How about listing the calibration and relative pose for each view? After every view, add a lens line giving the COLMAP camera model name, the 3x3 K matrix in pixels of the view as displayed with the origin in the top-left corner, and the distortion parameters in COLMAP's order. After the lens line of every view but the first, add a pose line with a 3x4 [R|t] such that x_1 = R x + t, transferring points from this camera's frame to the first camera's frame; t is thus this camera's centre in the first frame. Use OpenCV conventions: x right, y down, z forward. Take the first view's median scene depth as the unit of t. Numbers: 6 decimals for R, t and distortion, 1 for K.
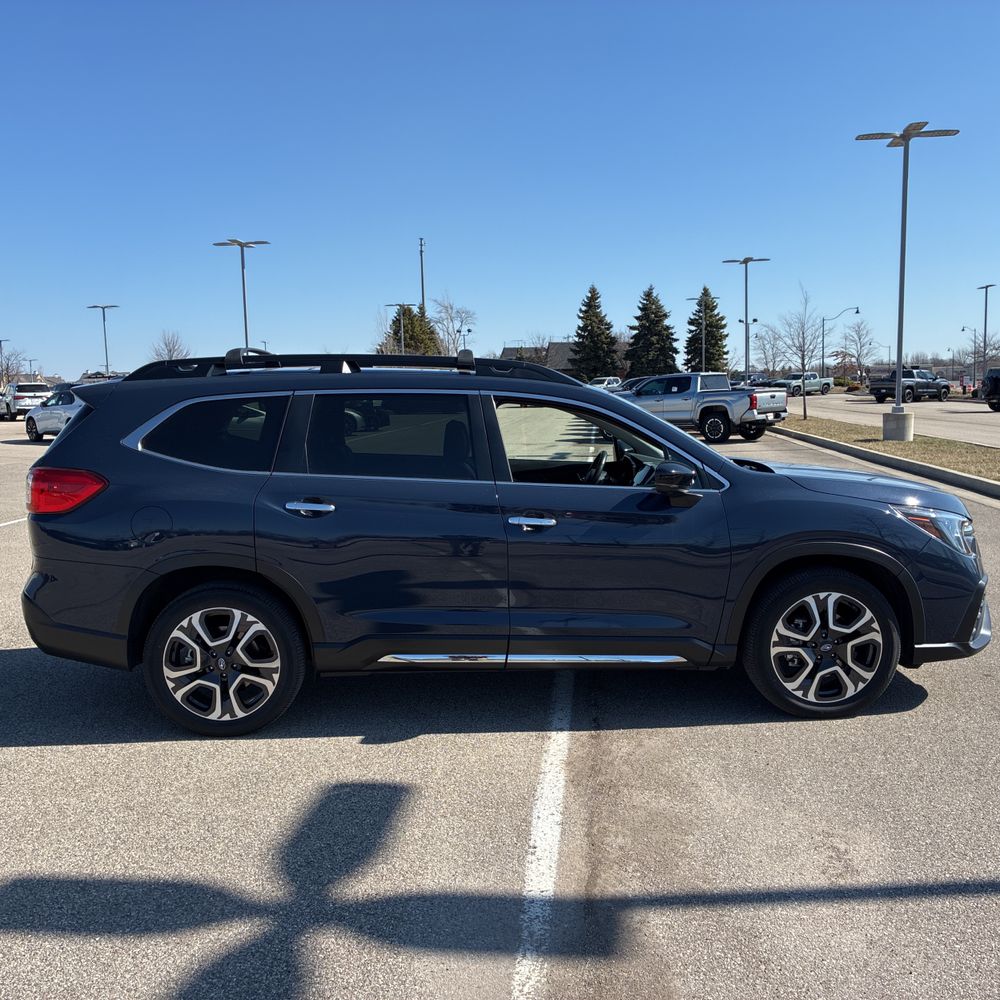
lens RADIAL K [[1024.6, 0, 483.2], [0, 1024.6, 492.9], [0, 0, 1]] dist [0.012781, 0.000000]
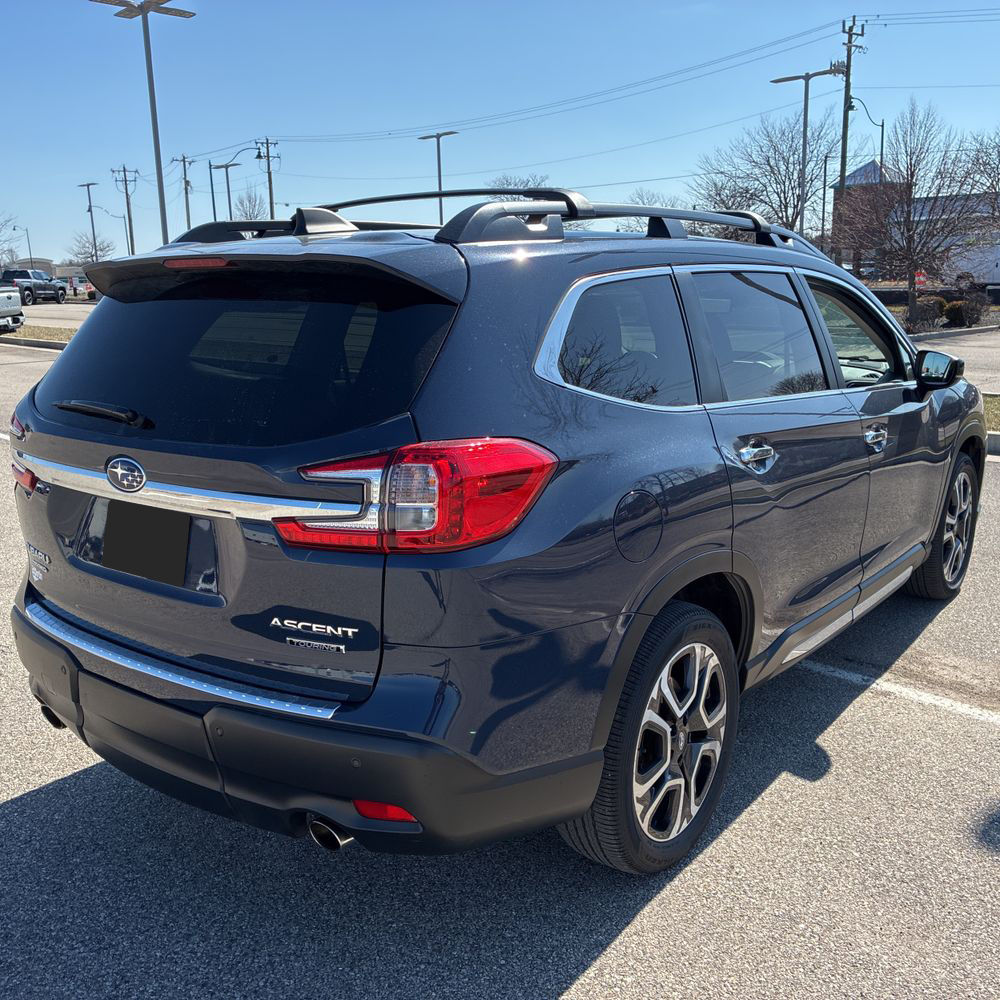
lens RADIAL K [[1024.6, 0, 523.1], [0, 1024.6, 501.8], [0, 0, 1]] dist [0.012781, 0.000000]
pose [[0.621553, -0.162103, 0.766417, -0.731791], [0.084377, 0.986517, 0.140227, -0.056448], [-0.778815, -0.022491, 0.626851, 0.704709]]
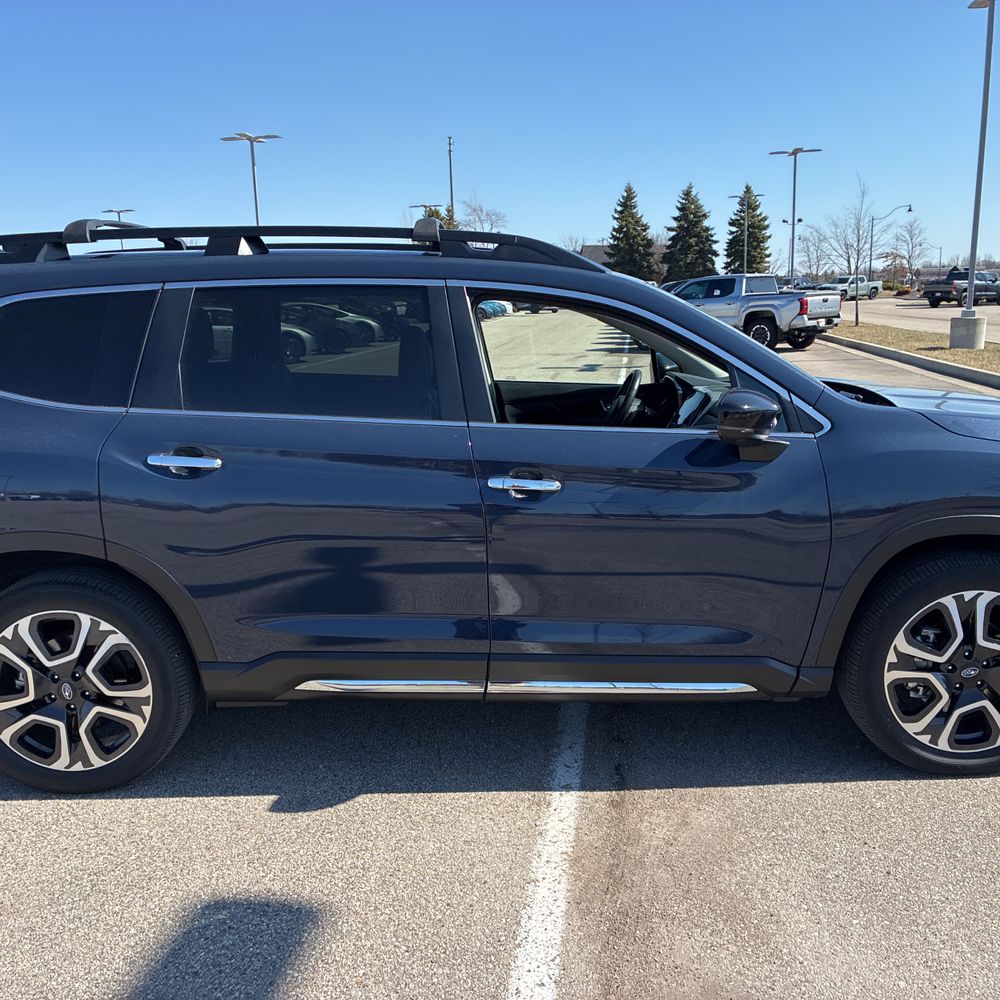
lens RADIAL K [[1024.6, 0, 473.4], [0, 1024.6, 510.5], [0, 0, 1]] dist [0.012781, 0.000000]
pose [[0.999181, 0.002535, -0.040383, 0.041515], [0.001703, 0.994515, 0.104577, -0.023197], [0.040426, -0.104560, 0.993697, 0.345223]]
